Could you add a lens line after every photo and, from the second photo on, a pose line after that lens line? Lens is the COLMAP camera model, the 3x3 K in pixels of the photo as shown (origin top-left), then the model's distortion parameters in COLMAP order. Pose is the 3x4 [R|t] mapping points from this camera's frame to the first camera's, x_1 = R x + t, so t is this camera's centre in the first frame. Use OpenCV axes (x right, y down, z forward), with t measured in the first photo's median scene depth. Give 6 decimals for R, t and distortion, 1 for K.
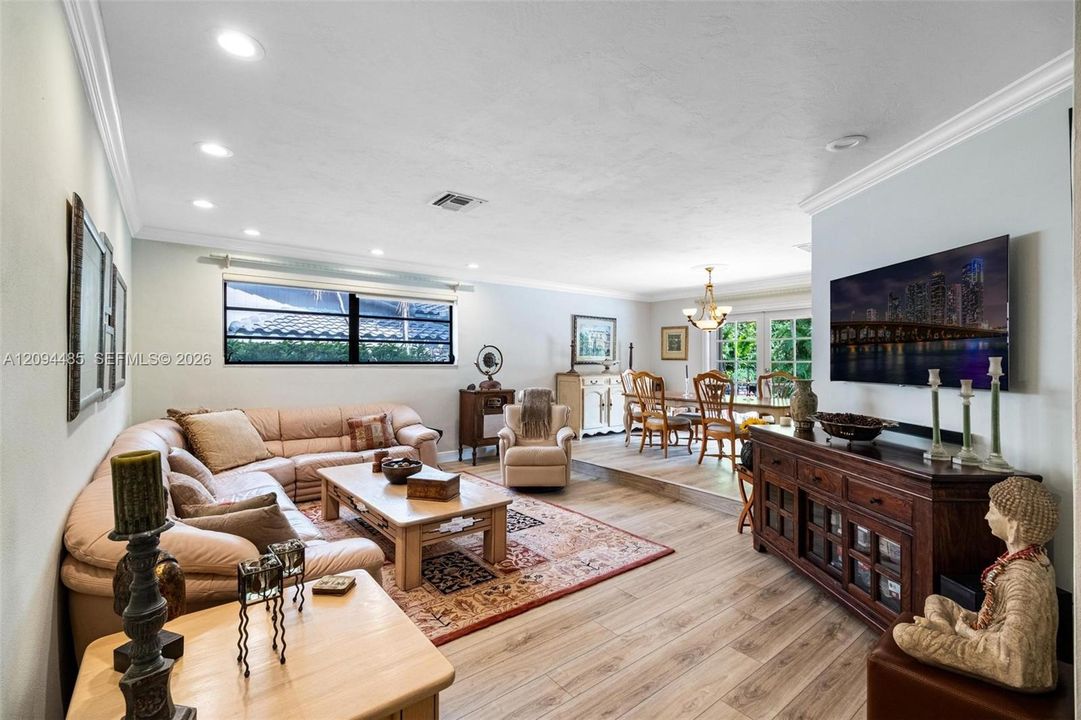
lens RADIAL K [[473.7, 0, 540.5], [0, 473.7, 360.0], [0, 0, 1]] dist [0.000591, -0.000050]
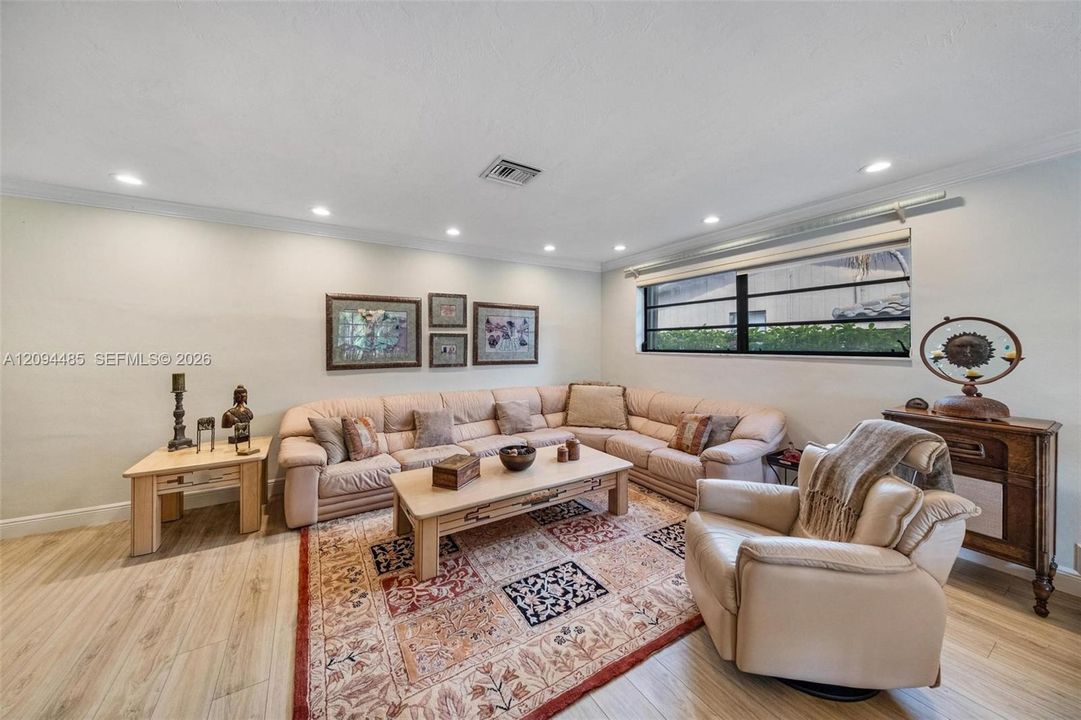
lens RADIAL K [[375.9, 0, 543.7], [0, 375.9, 345.2], [0, 0, 1]] dist [-0.001059, -0.000205]
pose [[-0.120774, -0.002375, -0.992677, 0.458981], [0.003801, 0.999989, -0.002855, -0.008236], [0.992673, -0.004118, -0.120763, 1.029133]]
